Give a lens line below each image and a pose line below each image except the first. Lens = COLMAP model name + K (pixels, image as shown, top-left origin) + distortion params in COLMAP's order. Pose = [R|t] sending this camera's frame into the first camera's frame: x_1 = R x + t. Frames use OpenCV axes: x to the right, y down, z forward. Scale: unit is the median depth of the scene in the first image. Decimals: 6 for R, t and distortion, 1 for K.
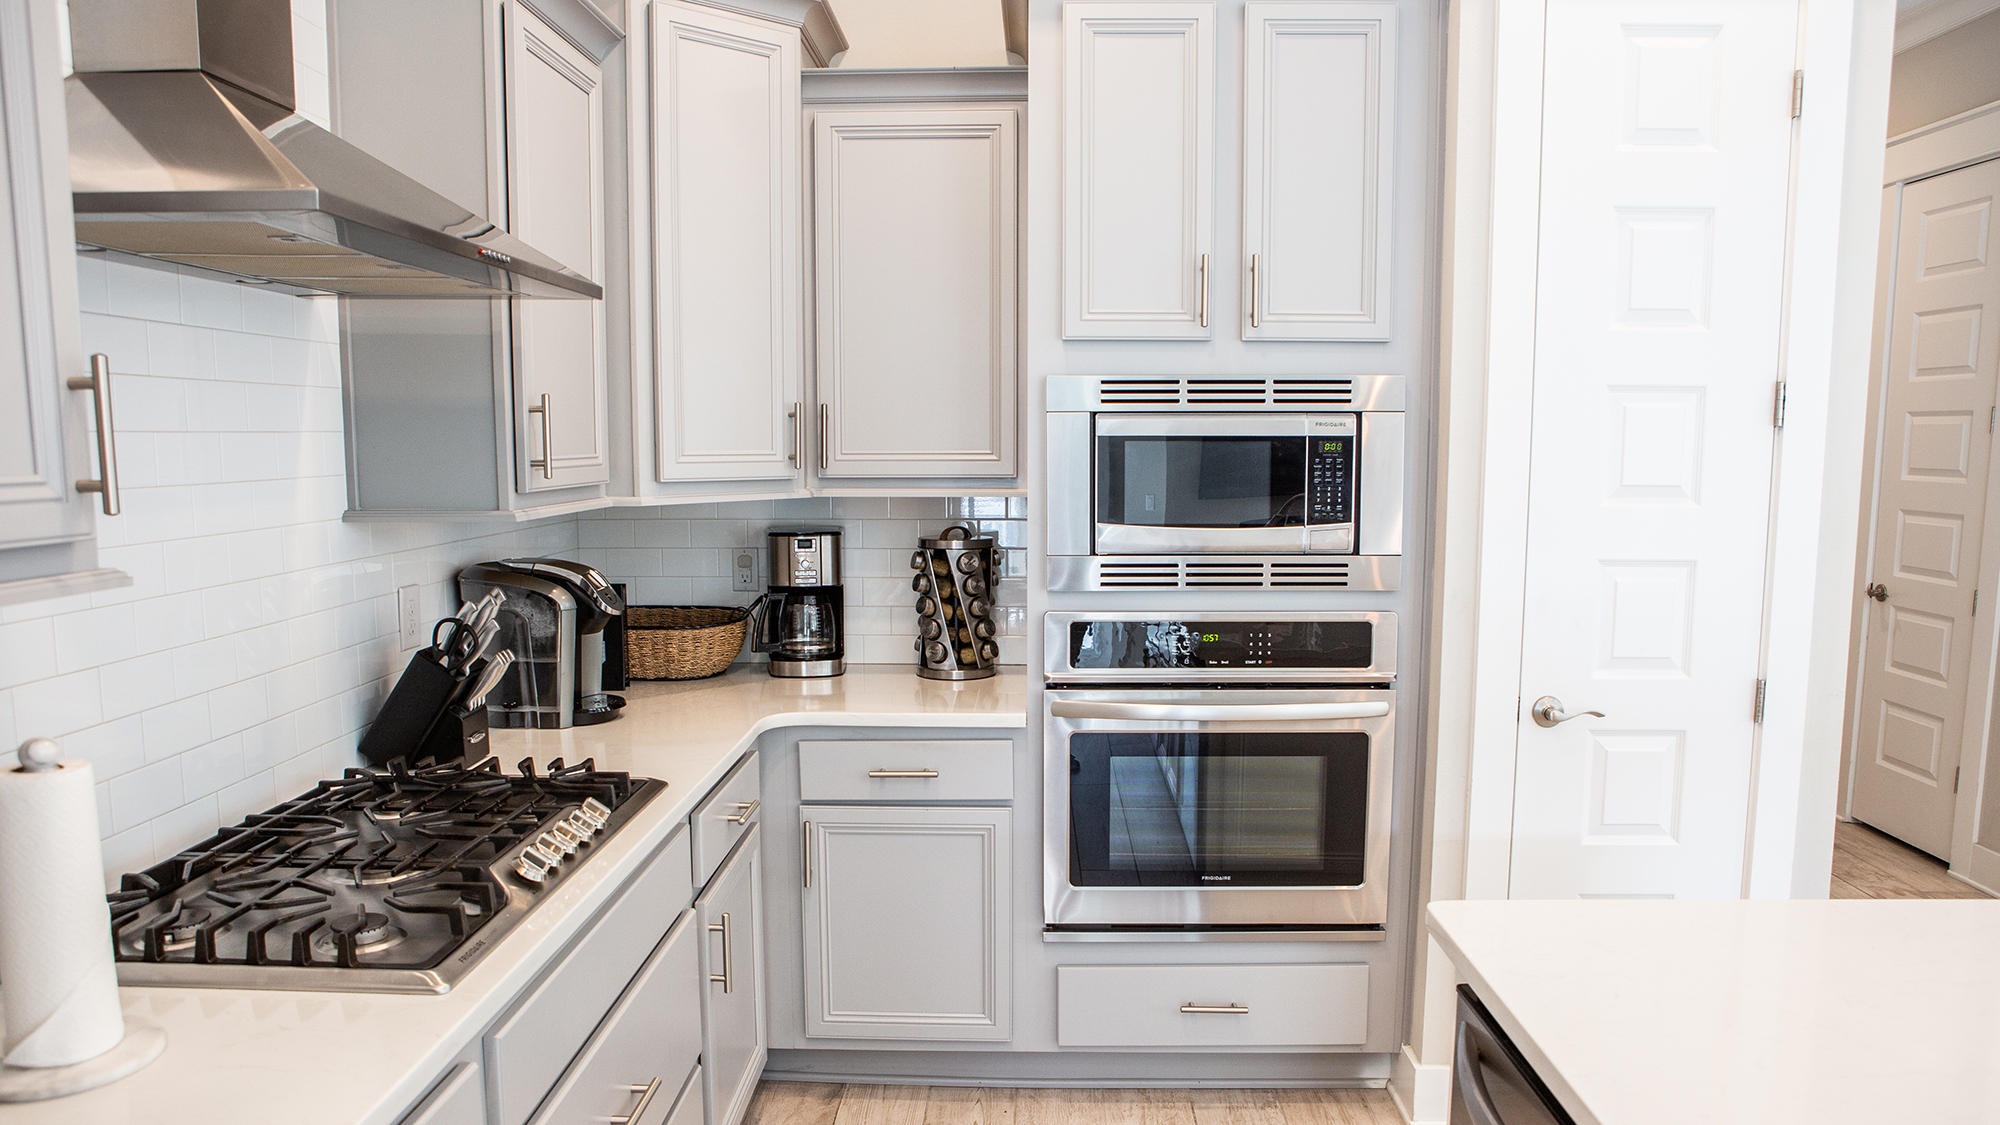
lens RADIAL K [[1400.1, 0, 977.2], [0, 1400.1, 609.7], [0, 0, 1]] dist [-0.063266, 0.029246]
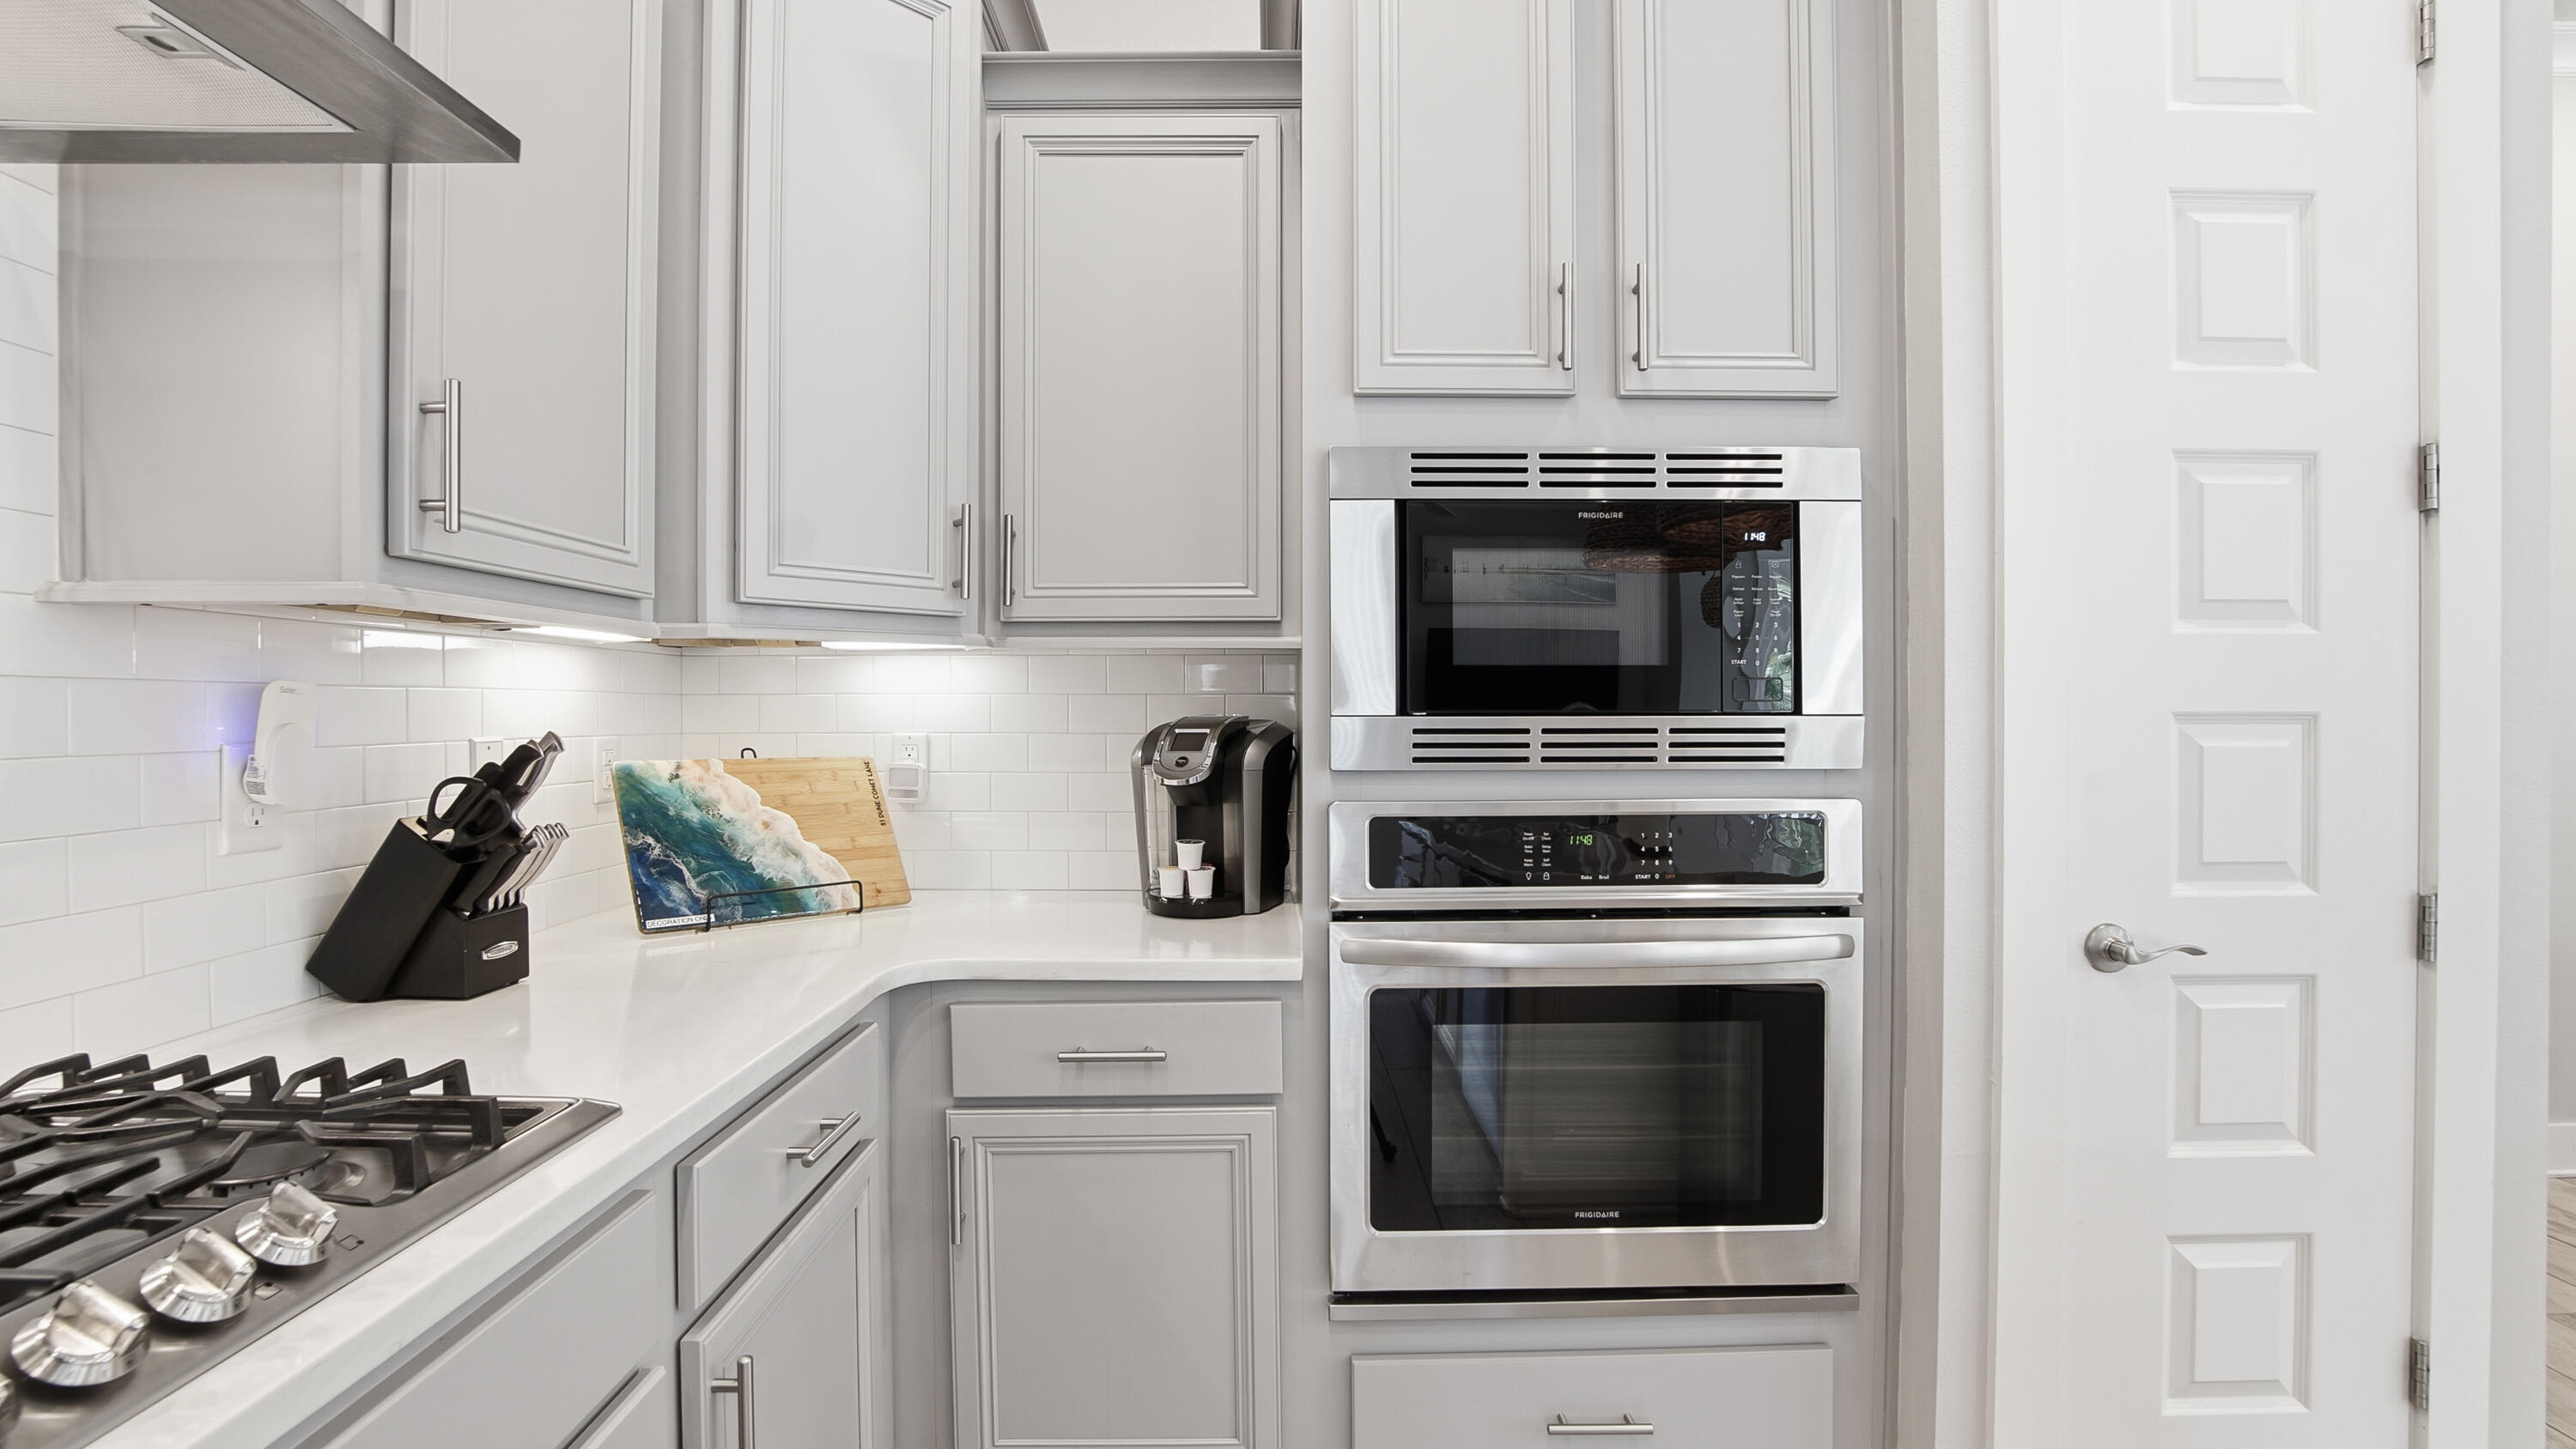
lens RADIAL K [[1226.3, 0, 1280.8], [0, 1226.3, 737.0], [0, 0, 1]] dist [-0.020167, -0.001135]
pose [[0.998992, -0.000200, 0.044884, -0.000492], [0.005192, 0.993792, -0.111135, 0.035516], [-0.044584, 0.111256, 0.992791, 0.429895]]
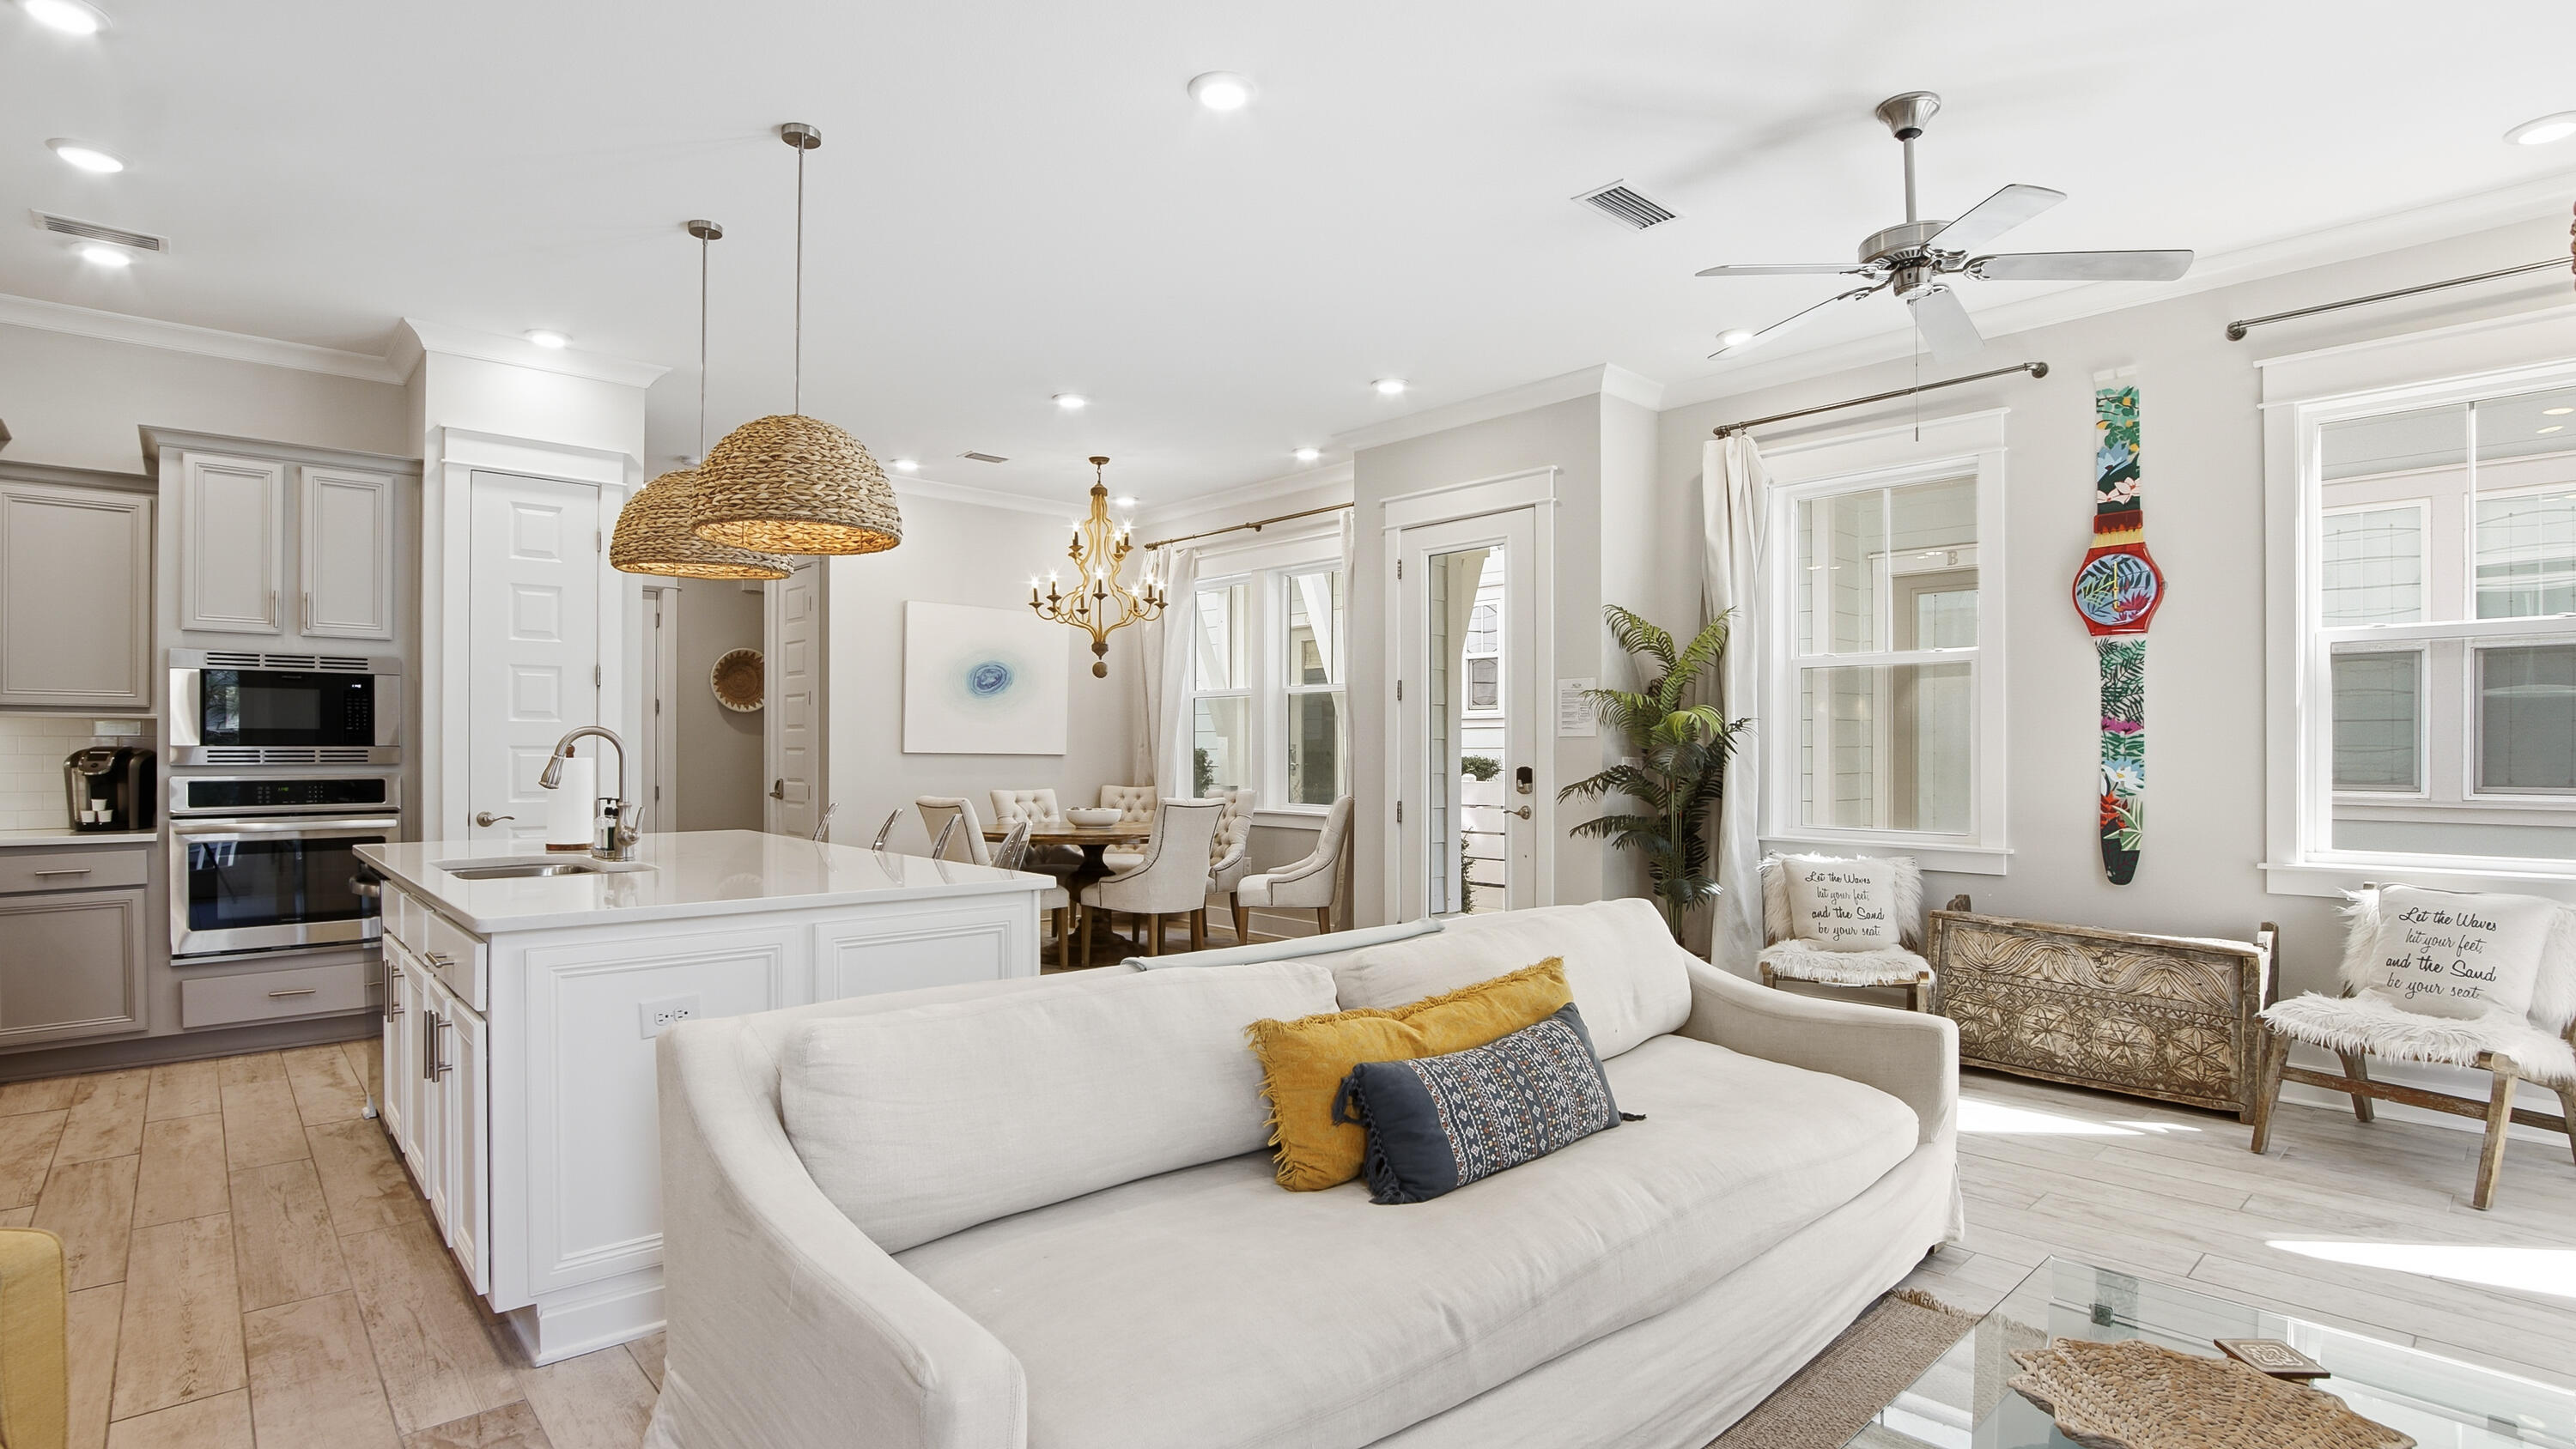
lens RADIAL K [[1226.3, 0, 1266.8], [0, 1226.3, 739.1], [0, 0, 1]] dist [-0.020167, -0.001135]
pose [[0.720553, 0.001053, 0.693399, -0.009666], [0.082881, 0.992699, -0.087635, 0.206752], [-0.688429, 0.120615, 0.715205, -1.098340]]
